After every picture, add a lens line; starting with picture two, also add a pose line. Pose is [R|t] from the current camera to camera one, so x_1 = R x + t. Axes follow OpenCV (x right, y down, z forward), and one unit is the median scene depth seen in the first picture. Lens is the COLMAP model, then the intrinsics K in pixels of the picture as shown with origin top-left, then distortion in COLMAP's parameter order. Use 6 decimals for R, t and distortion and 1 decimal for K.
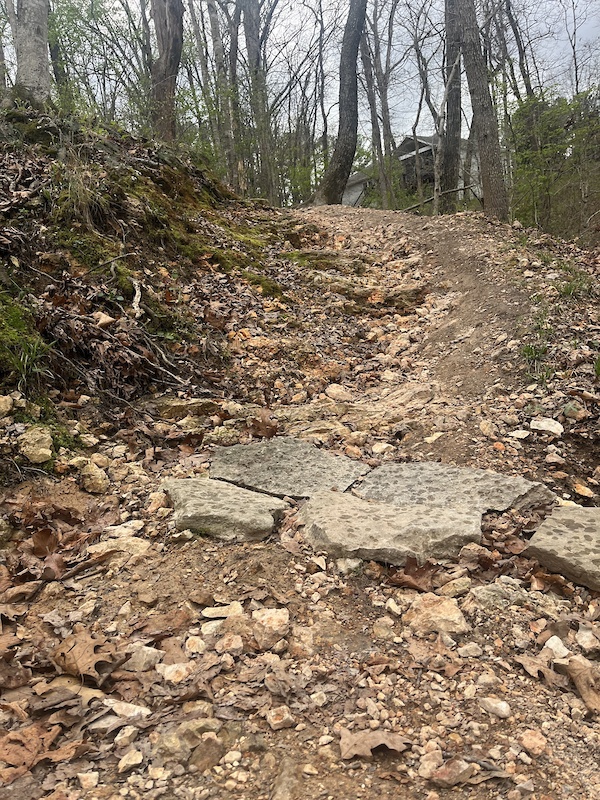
lens RADIAL K [[671.1, 0, 300.0], [0, 671.1, 400.0], [0, 0, 1]] dist [0.029935, -0.010695]
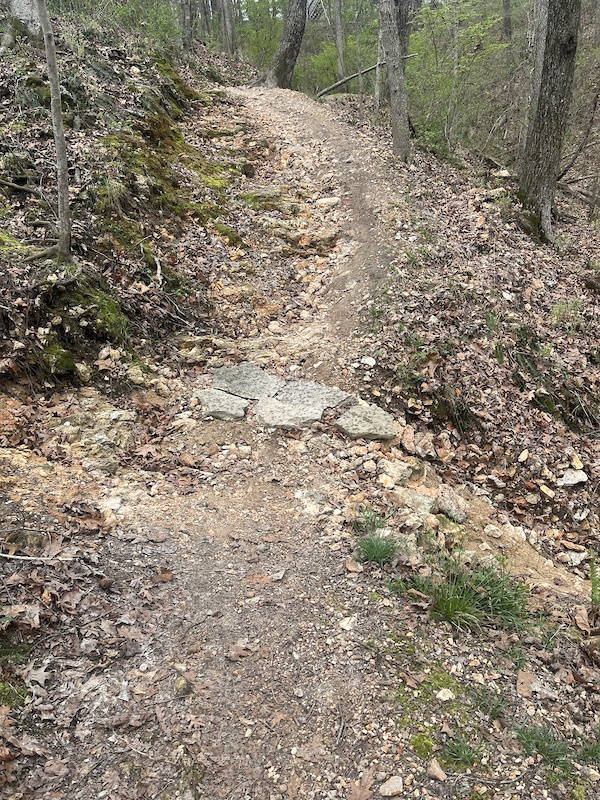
lens RADIAL K [[671.1, 0, 300.0], [0, 671.1, 400.0], [0, 0, 1]] dist [0.029935, -0.010695]
pose [[0.997847, -0.007690, 0.065133, 0.004798], [-0.008951, 0.967844, 0.251393, -0.317597], [-0.064972, -0.251434, 0.965691, -0.917136]]
